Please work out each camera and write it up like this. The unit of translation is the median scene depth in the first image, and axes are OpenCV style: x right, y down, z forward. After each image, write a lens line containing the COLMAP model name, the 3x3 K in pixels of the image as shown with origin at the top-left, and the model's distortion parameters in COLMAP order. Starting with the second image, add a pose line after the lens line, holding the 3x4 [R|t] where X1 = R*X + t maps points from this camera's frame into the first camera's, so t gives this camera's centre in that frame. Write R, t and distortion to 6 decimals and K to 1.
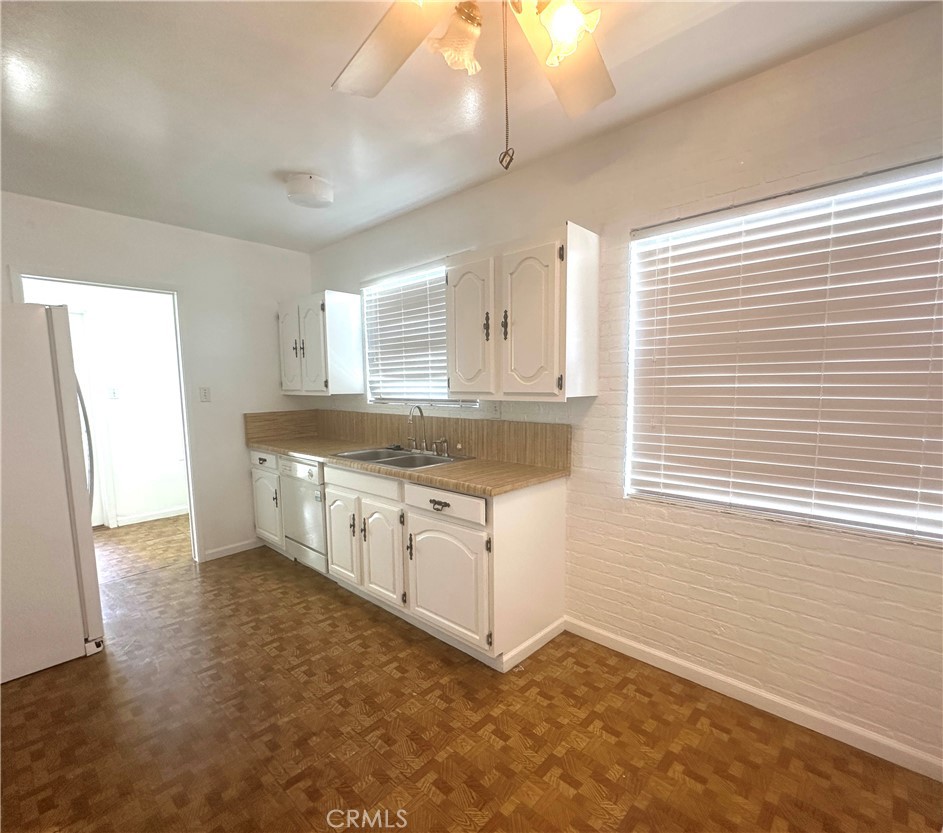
lens RADIAL K [[463.5, 0, 470.2], [0, 463.5, 440.5], [0, 0, 1]] dist [-0.000956, 0.000051]
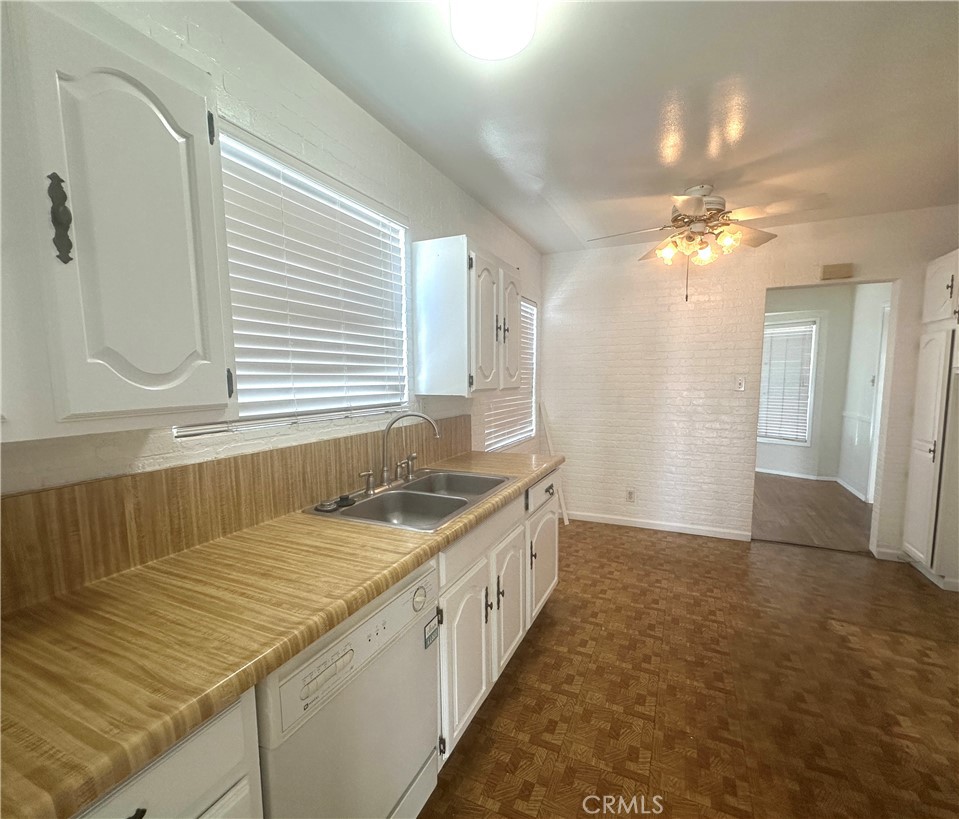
lens RADIAL K [[447.6, 0, 479.9], [0, 447.6, 427.8], [0, 0, 1]] dist [-0.000116, -0.000262]
pose [[-0.314948, -0.096728, 0.944167, -1.000309], [0.123287, 0.982195, 0.141749, -0.177543], [-0.941067, 0.161047, -0.297415, 1.439394]]
